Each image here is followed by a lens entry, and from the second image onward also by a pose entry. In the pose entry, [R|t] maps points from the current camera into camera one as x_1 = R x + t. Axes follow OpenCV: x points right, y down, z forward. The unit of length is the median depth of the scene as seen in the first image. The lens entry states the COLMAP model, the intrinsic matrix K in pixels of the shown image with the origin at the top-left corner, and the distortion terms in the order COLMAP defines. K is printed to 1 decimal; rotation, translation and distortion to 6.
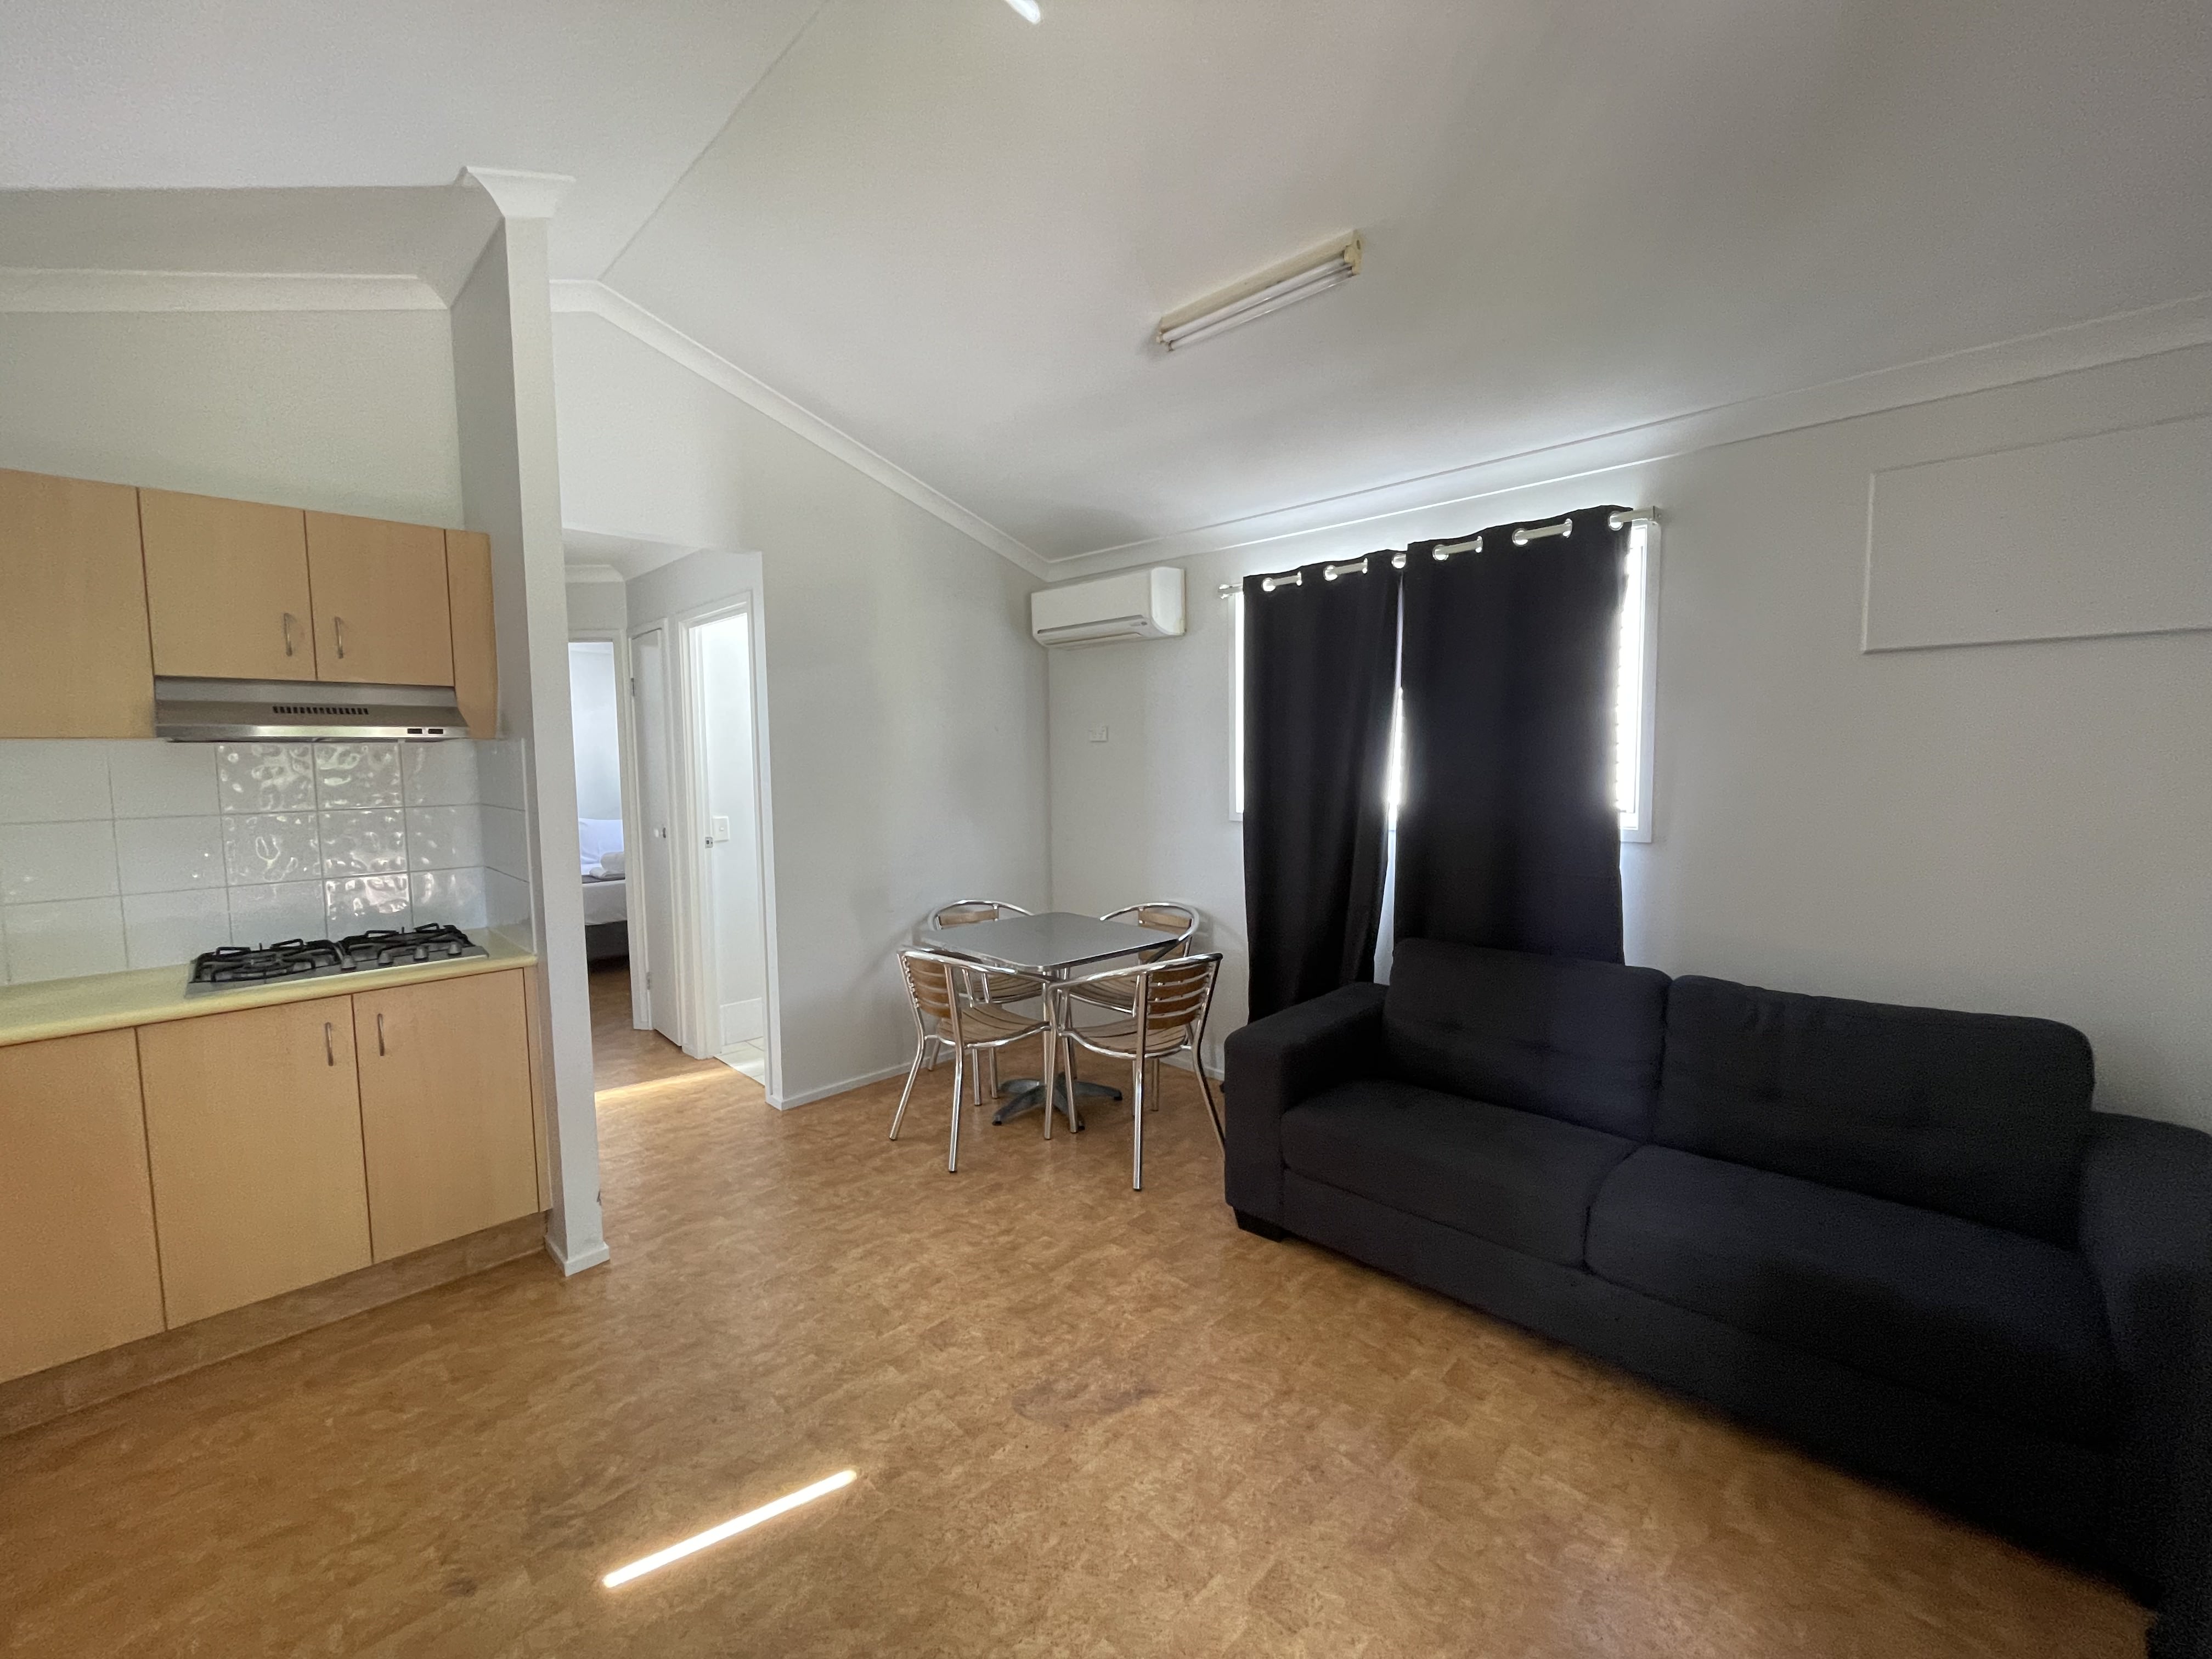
lens RADIAL K [[895.3, 0, 1104.0], [0, 895.3, 841.8], [0, 0, 1]] dist [-0.001083, -0.000085]
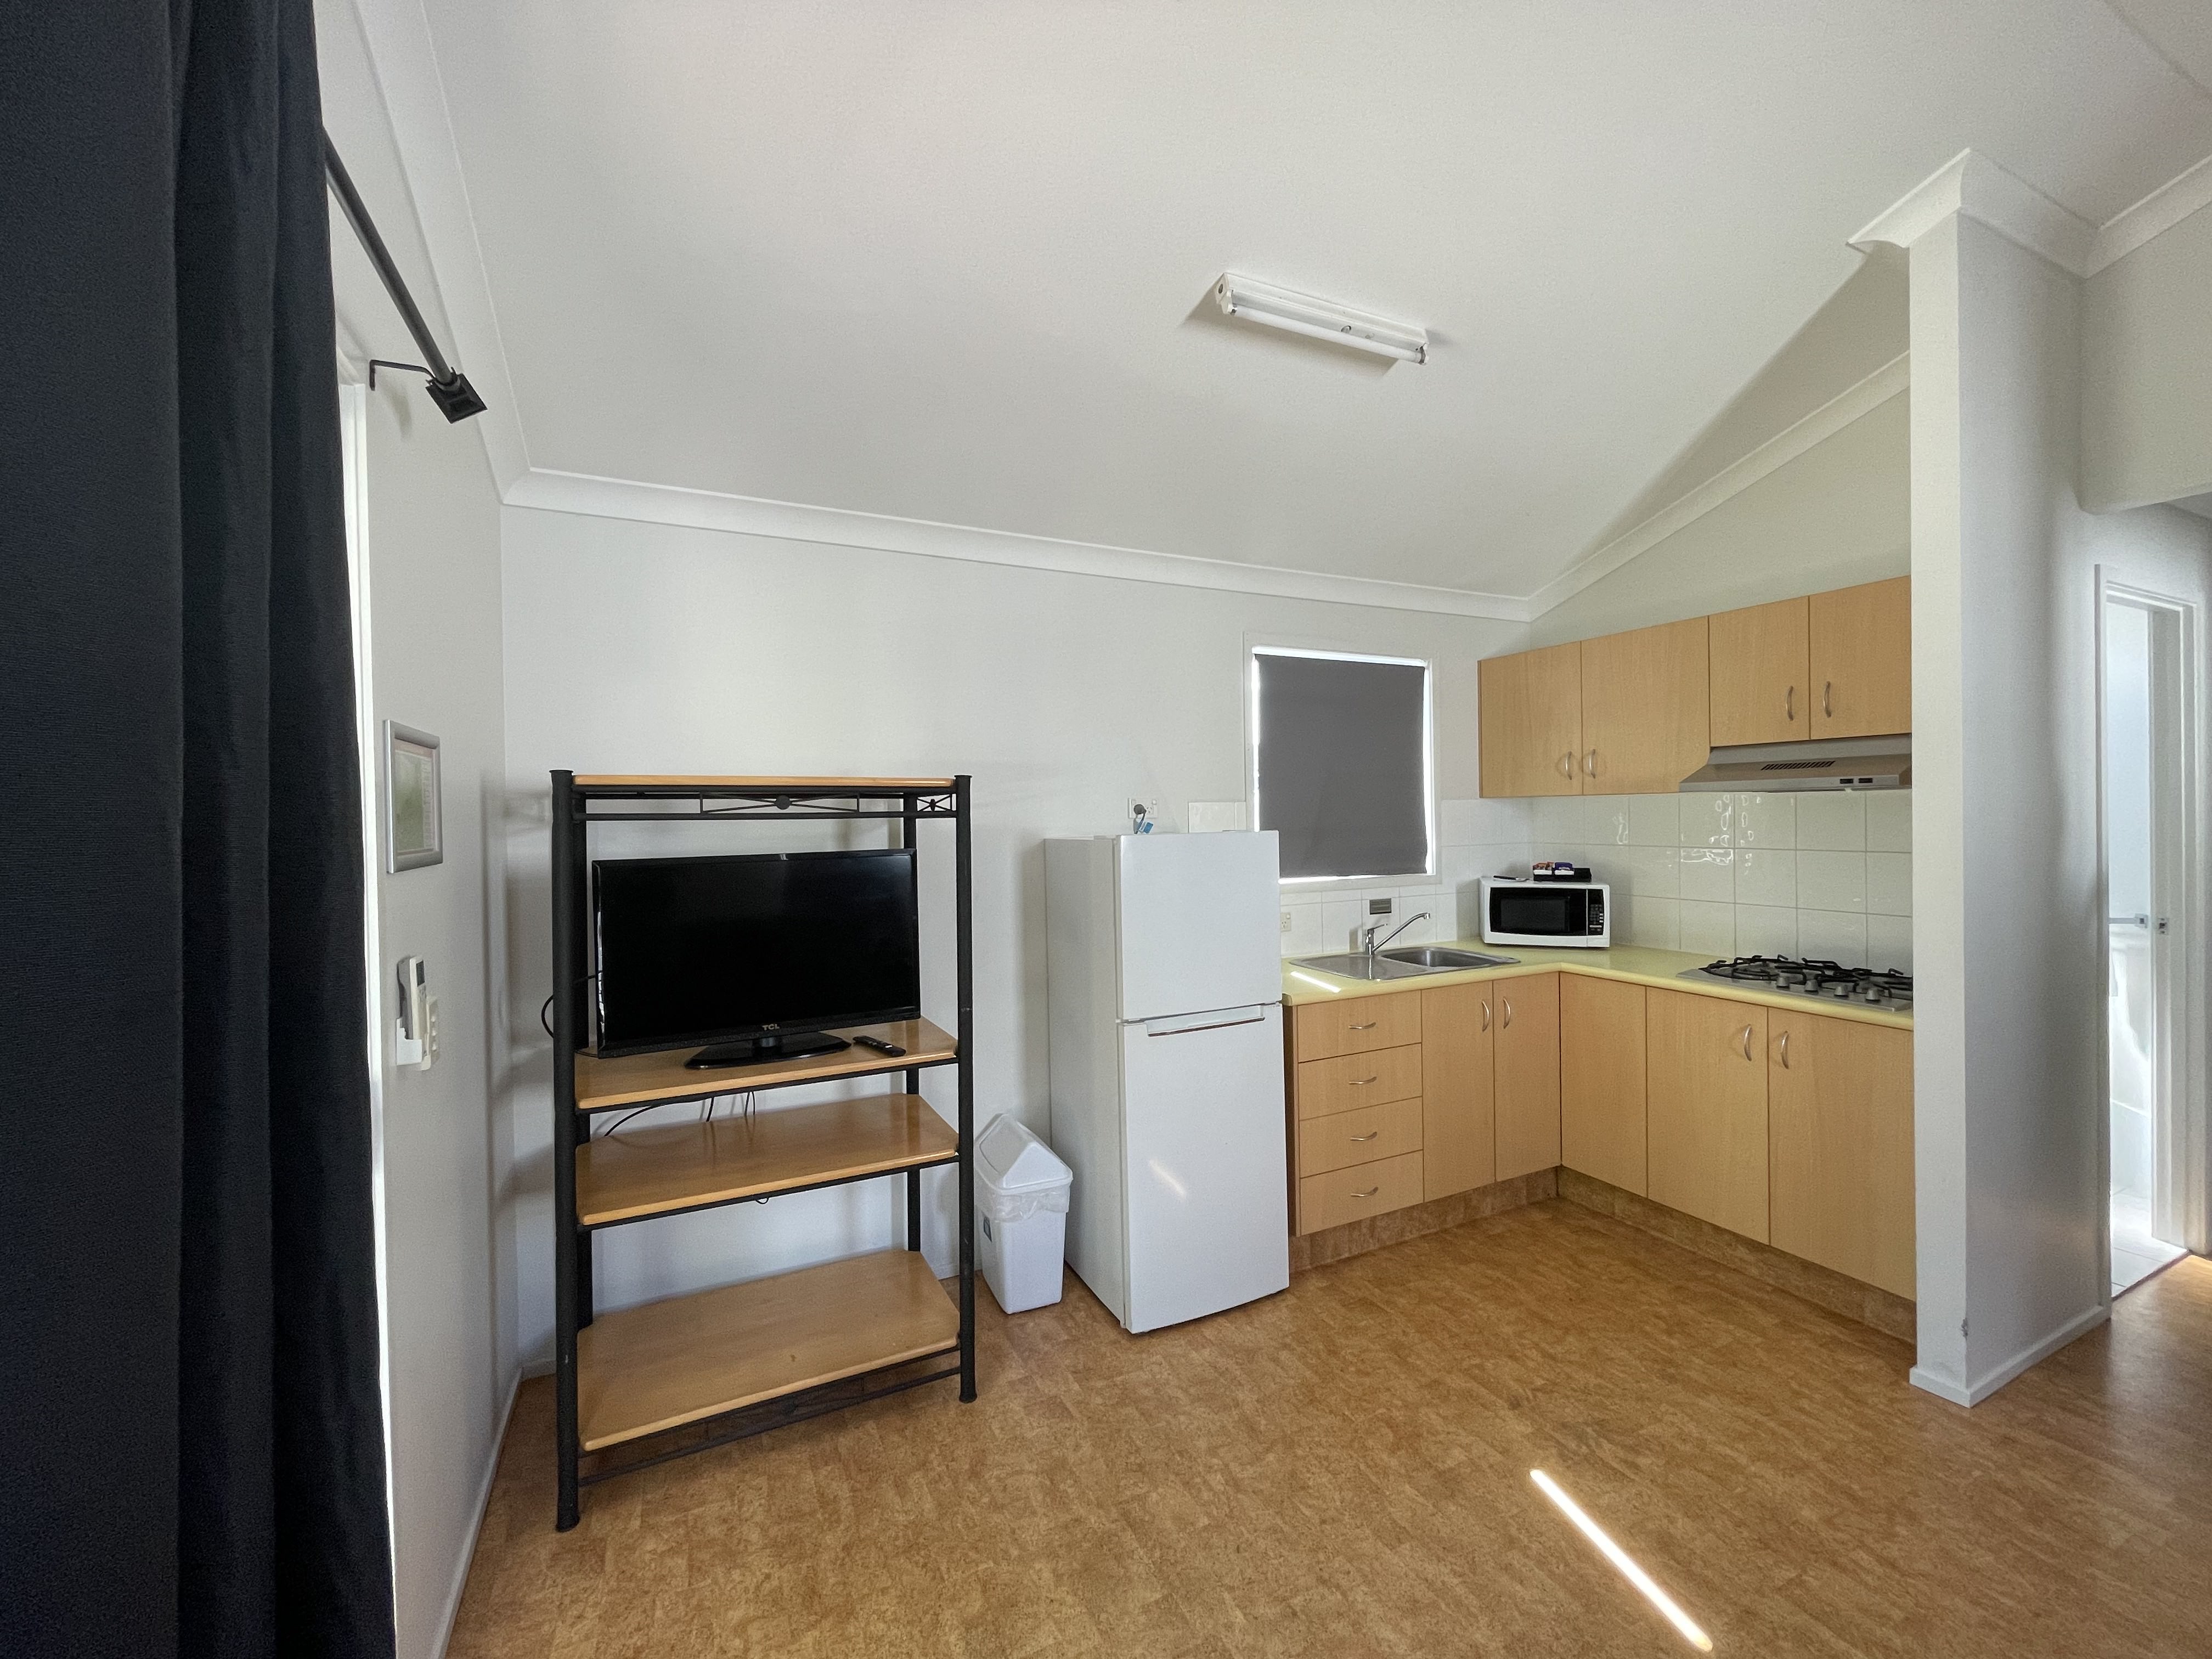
lens RADIAL K [[890.8, 0, 1109.4], [0, 890.8, 815.8], [0, 0, 1]] dist [0.000442, 0.000091]
pose [[-0.316290, 0.016206, -0.948524, 0.597721], [-0.076957, 0.996121, 0.042680, -0.067789], [0.945536, 0.086495, -0.313815, 0.578953]]
